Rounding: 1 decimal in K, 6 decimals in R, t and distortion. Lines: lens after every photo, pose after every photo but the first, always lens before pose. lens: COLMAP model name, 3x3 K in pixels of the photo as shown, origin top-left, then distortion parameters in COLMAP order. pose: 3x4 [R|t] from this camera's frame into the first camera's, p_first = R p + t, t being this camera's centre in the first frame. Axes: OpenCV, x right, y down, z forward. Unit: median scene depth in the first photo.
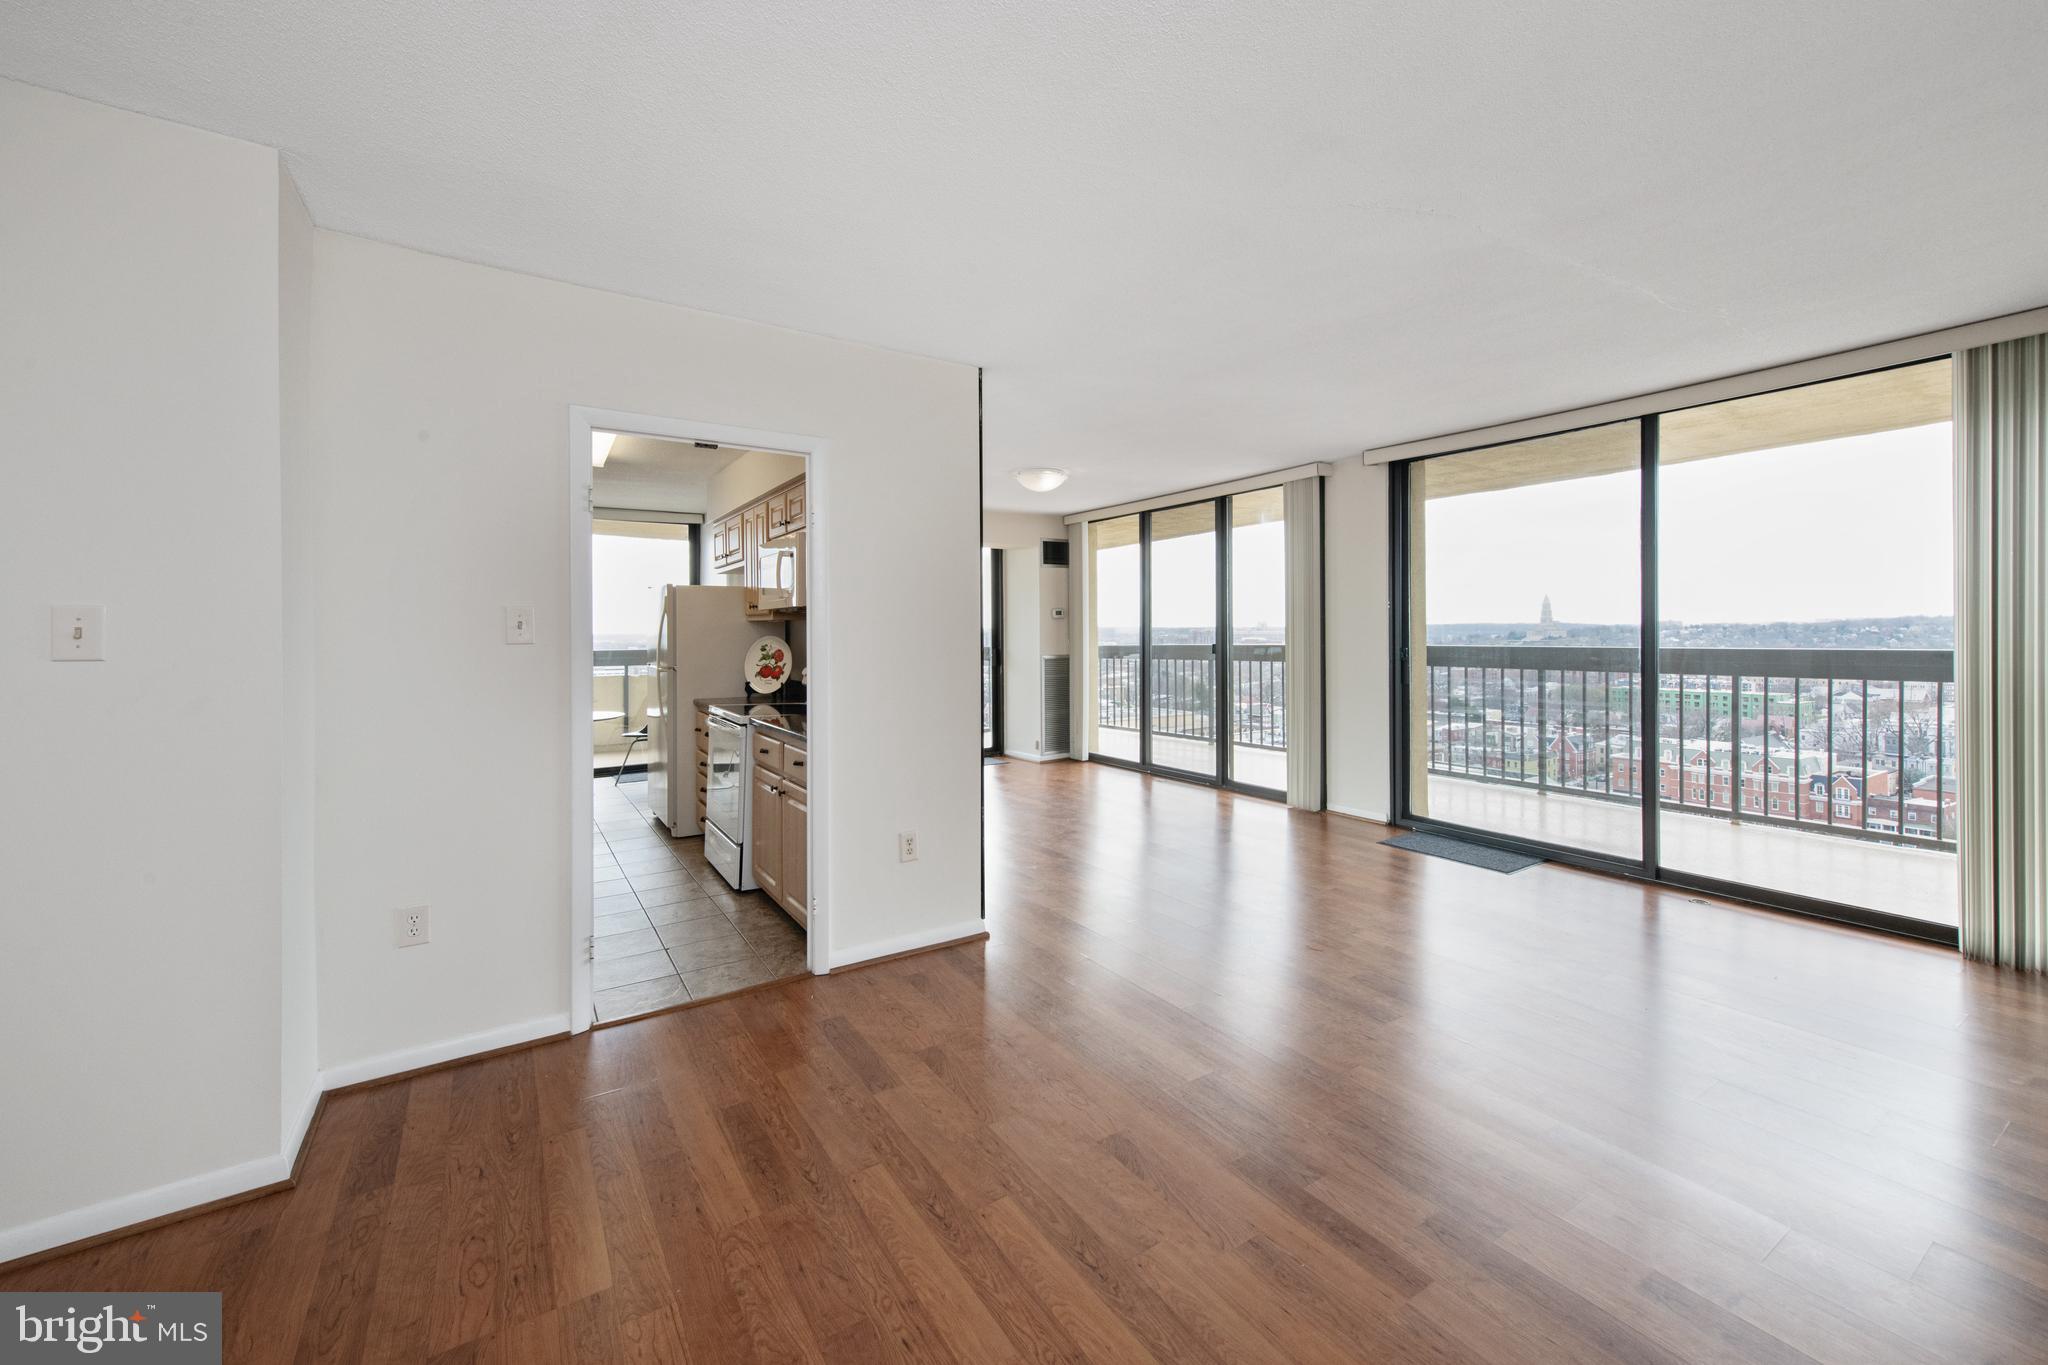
lens RADIAL K [[816.2, 0, 1030.3], [0, 816.2, 637.1], [0, 0, 1]] dist [0.007981, -0.000494]
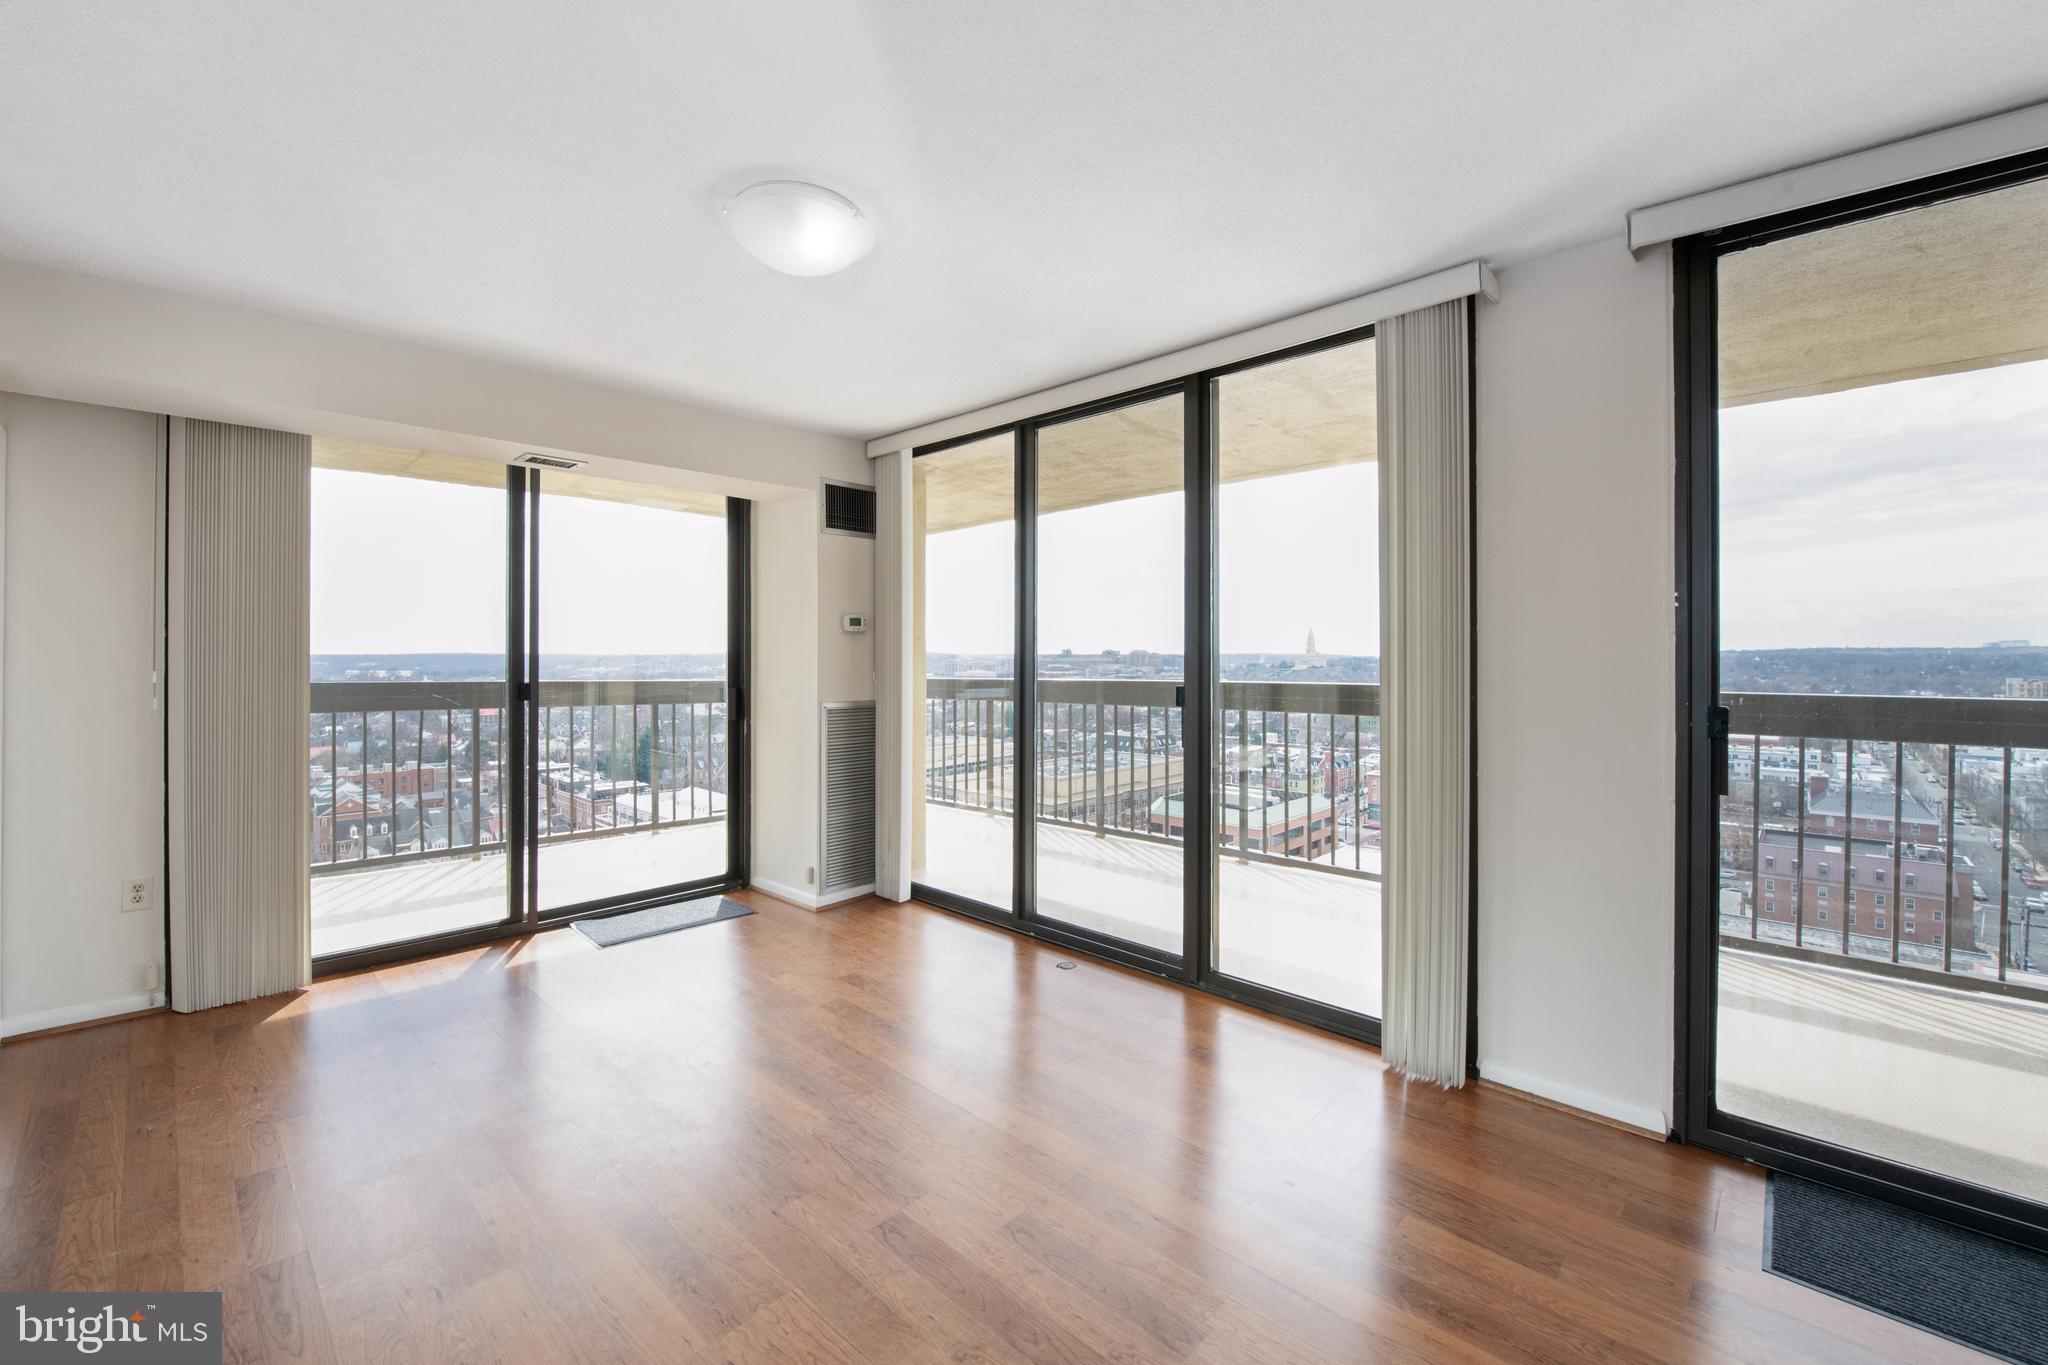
lens RADIAL K [[838.3, 0, 1024.0], [0, 838.3, 682.5], [0, 0, 1]] dist [0.002000, 0.000008]
pose [[0.975156, 0.003715, 0.221490, 0.029706], [-0.008991, 0.999699, 0.022817, -0.004229], [-0.221339, -0.024241, 0.974896, 0.622851]]
